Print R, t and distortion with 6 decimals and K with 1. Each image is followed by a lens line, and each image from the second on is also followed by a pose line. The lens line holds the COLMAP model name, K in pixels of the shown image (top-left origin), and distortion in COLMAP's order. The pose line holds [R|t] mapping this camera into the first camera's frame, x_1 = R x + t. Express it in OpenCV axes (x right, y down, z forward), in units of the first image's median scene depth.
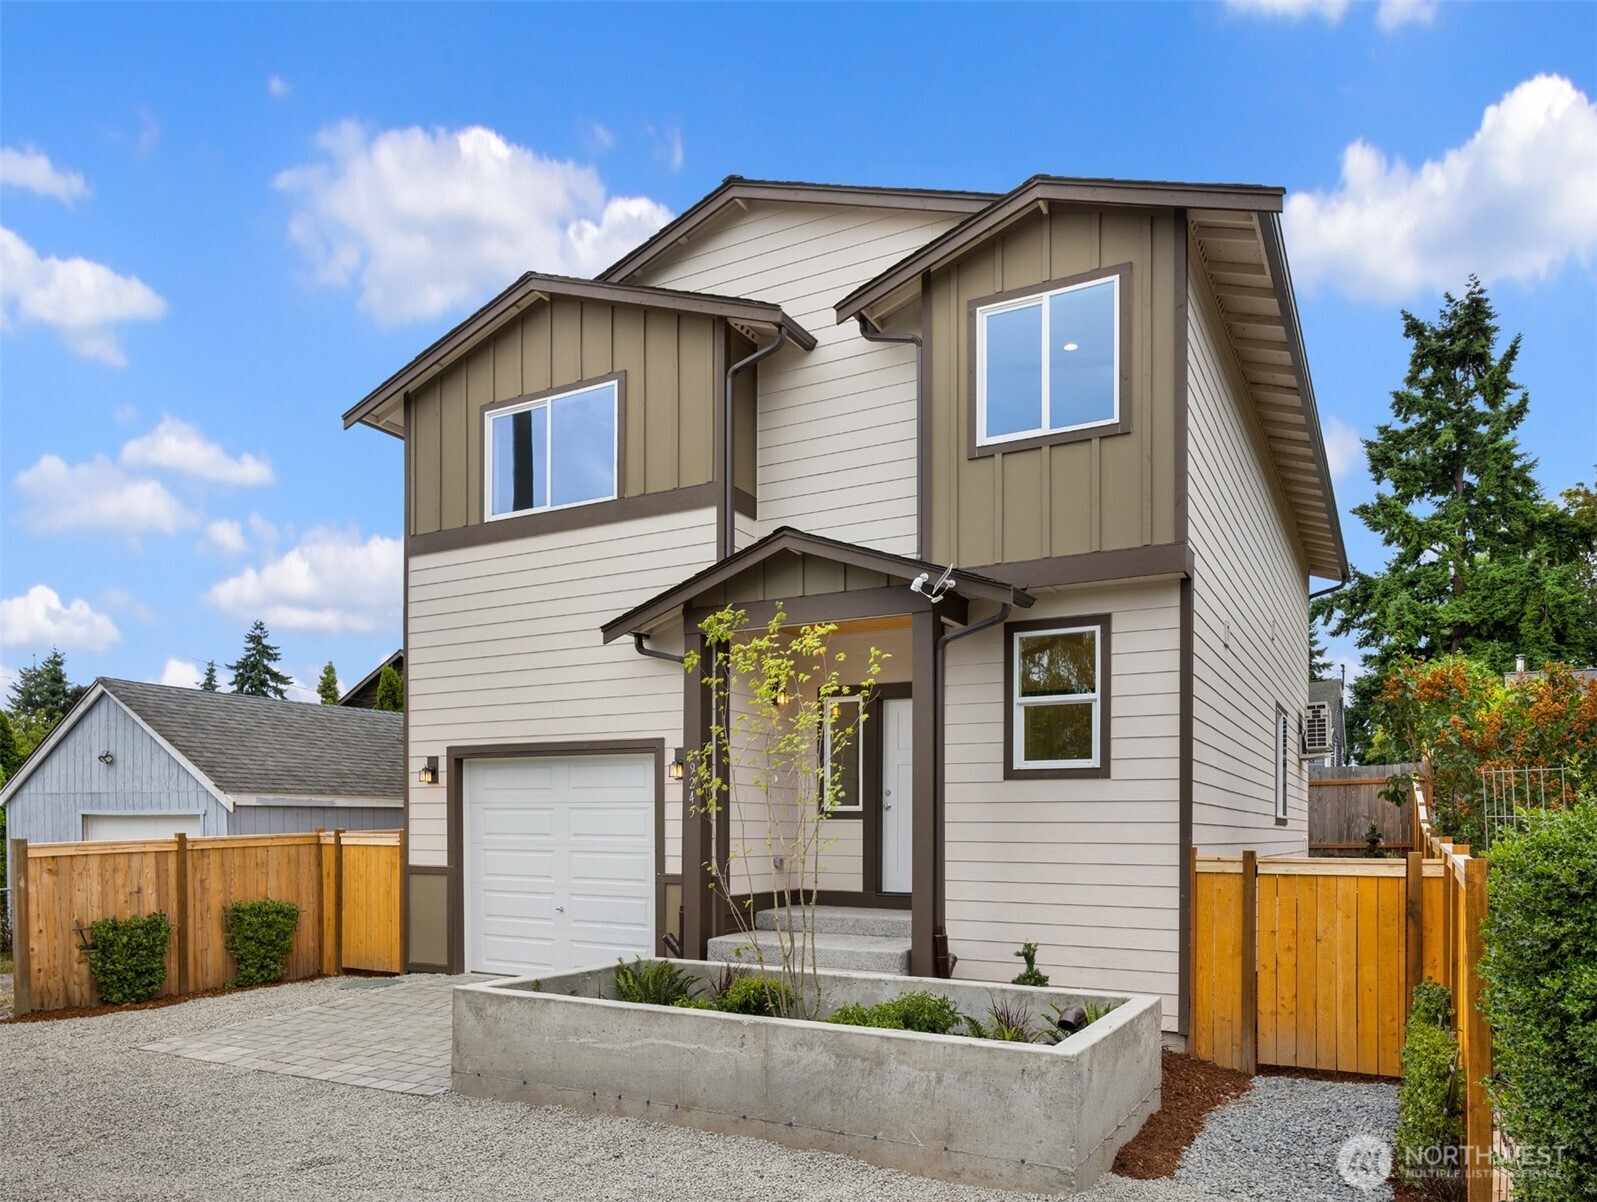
lens RADIAL K [[1116.9, 0, 798.5], [0, 1116.9, 601.0], [0, 0, 1]] dist [0.012747, 0.000789]
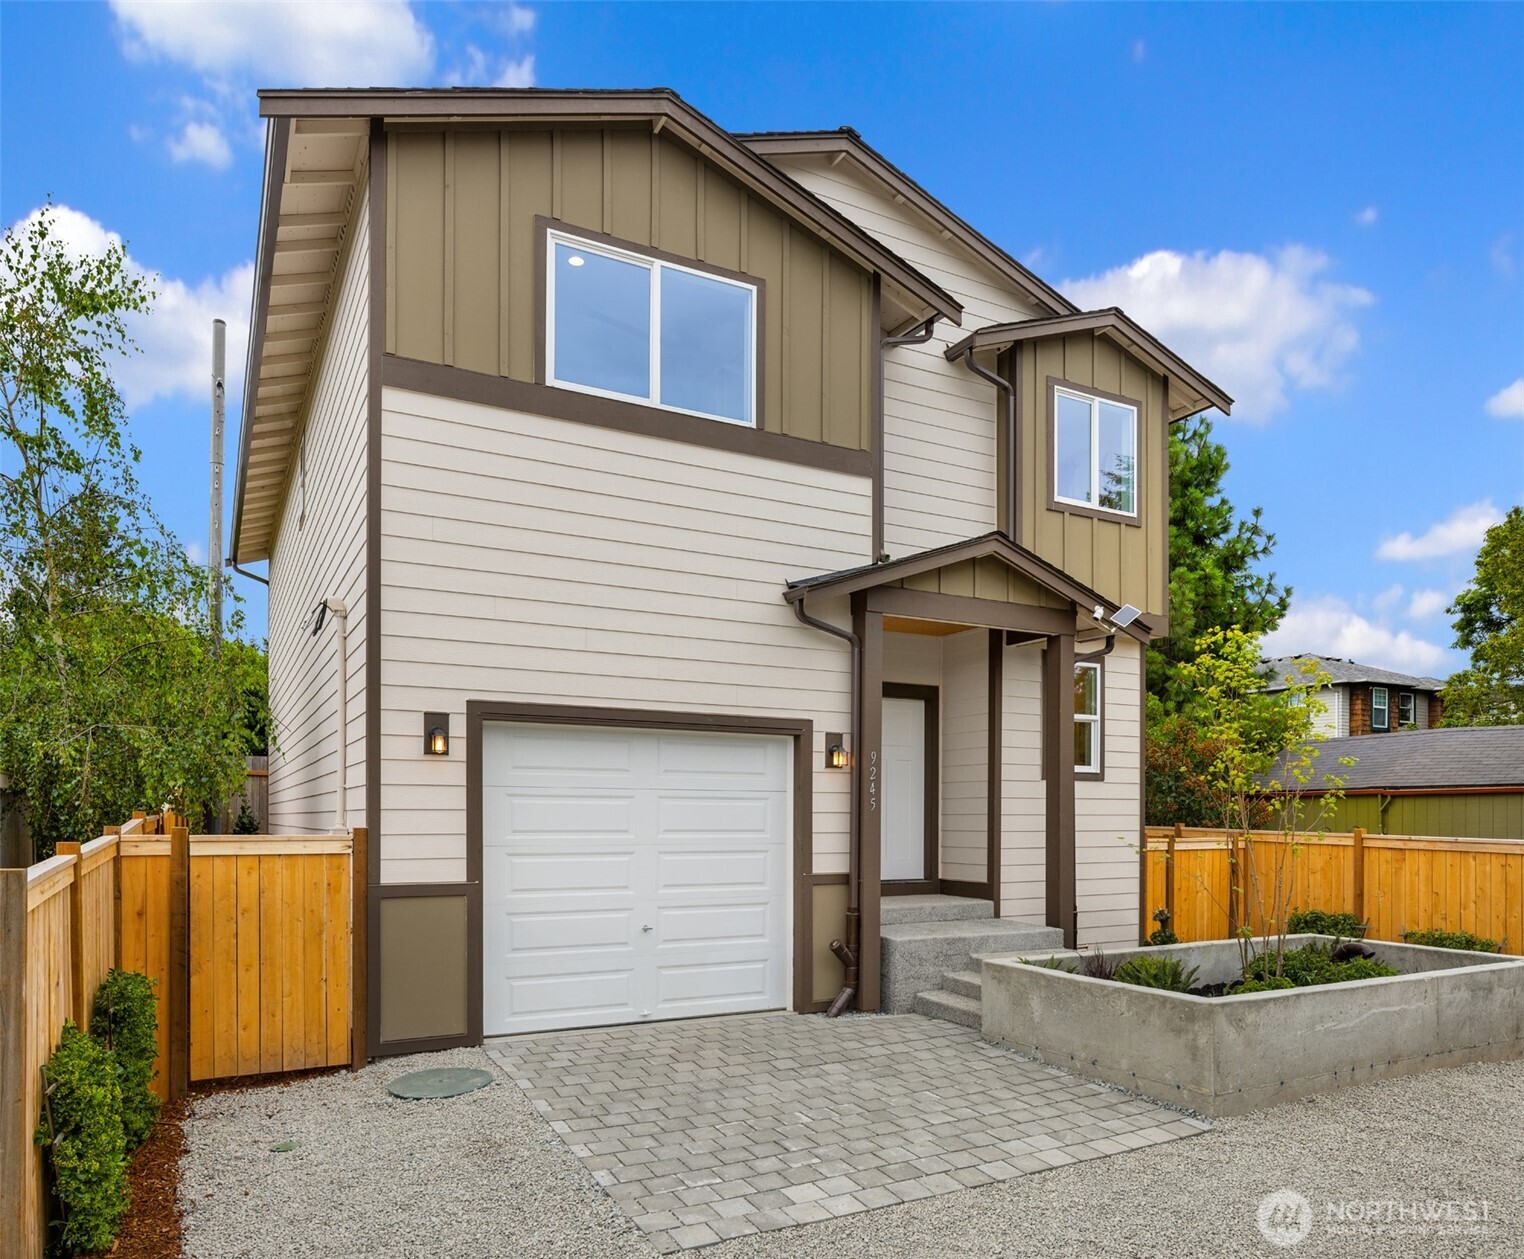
lens RADIAL K [[1031.9, 0, 762.0], [0, 1031.9, 629.5], [0, 0, 1]] dist [-0.003307, -0.003350]
pose [[0.517880, 0.148271, 0.842506, -0.826976], [-0.168776, 0.983216, -0.069289, 0.114243], [-0.838638, -0.106312, 0.534213, 0.601233]]
